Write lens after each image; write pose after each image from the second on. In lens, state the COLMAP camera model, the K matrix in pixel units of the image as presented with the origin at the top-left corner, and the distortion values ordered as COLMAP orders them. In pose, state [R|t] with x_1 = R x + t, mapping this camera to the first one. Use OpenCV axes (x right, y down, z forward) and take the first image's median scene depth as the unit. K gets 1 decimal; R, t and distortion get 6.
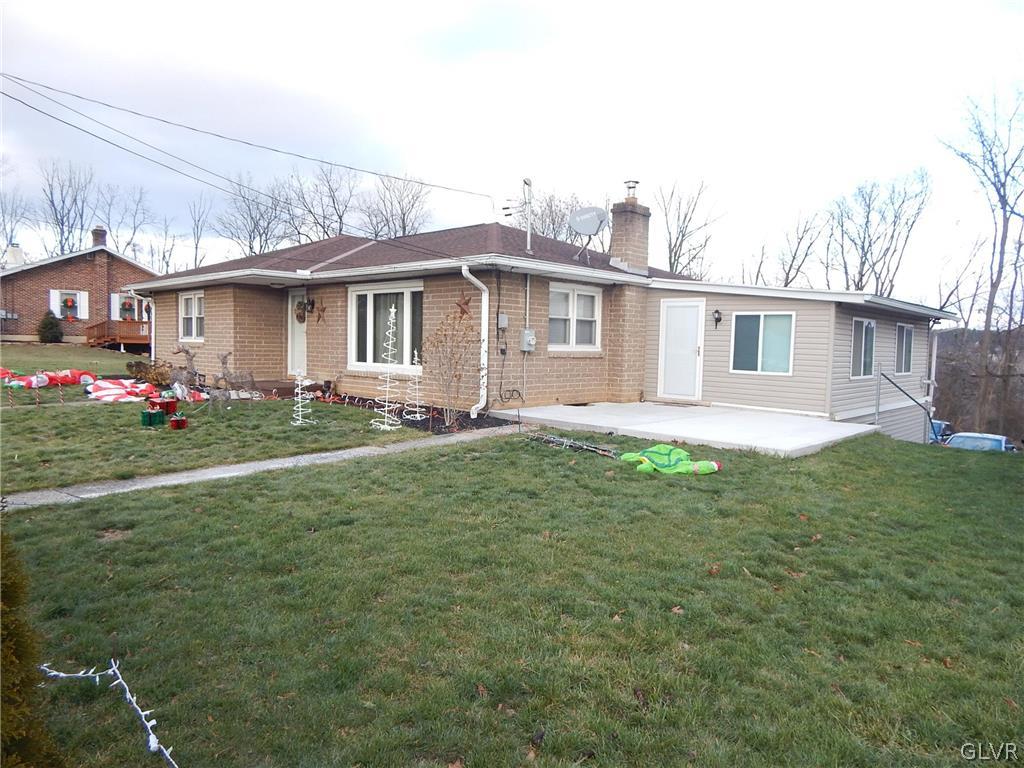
lens RADIAL K [[667.8, 0, 512.0], [0, 667.8, 384.0], [0, 0, 1]] dist [0.035165, 0.000088]
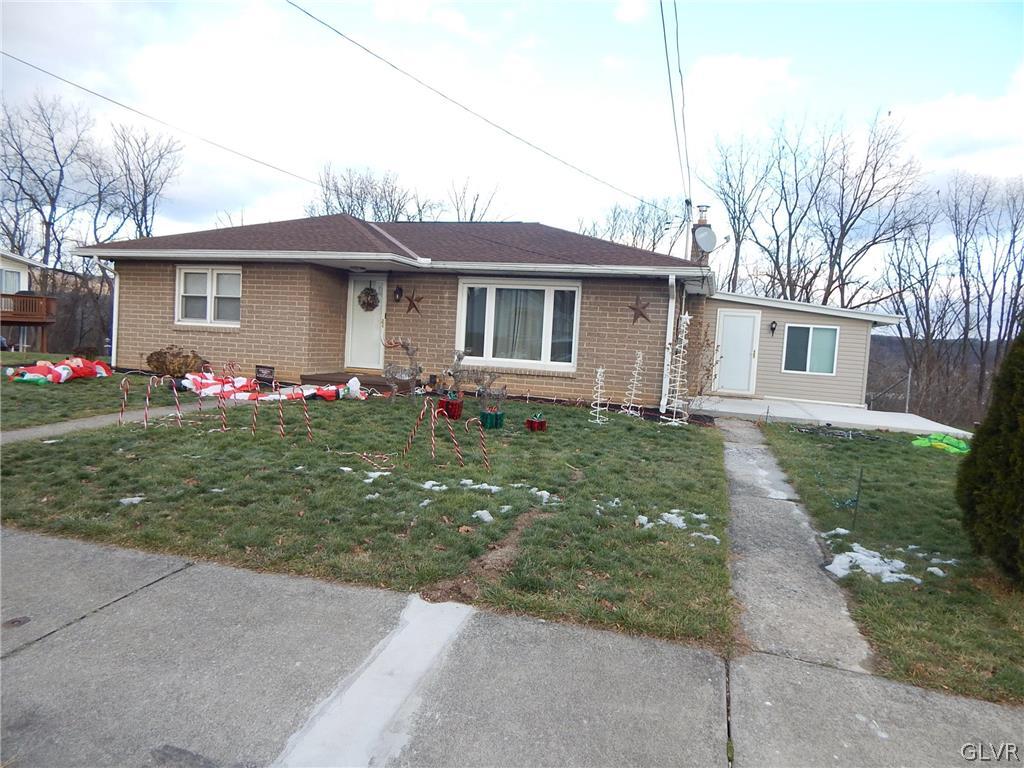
lens RADIAL K [[673.1, 0, 514.4], [0, 673.1, 373.1], [0, 0, 1]] dist [-0.004876, -0.000262]
pose [[0.895480, 0.008099, 0.445028, -0.630805], [-0.011283, 0.999926, 0.004505, -0.014289], [-0.444959, -0.009055, 0.895505, 0.098527]]
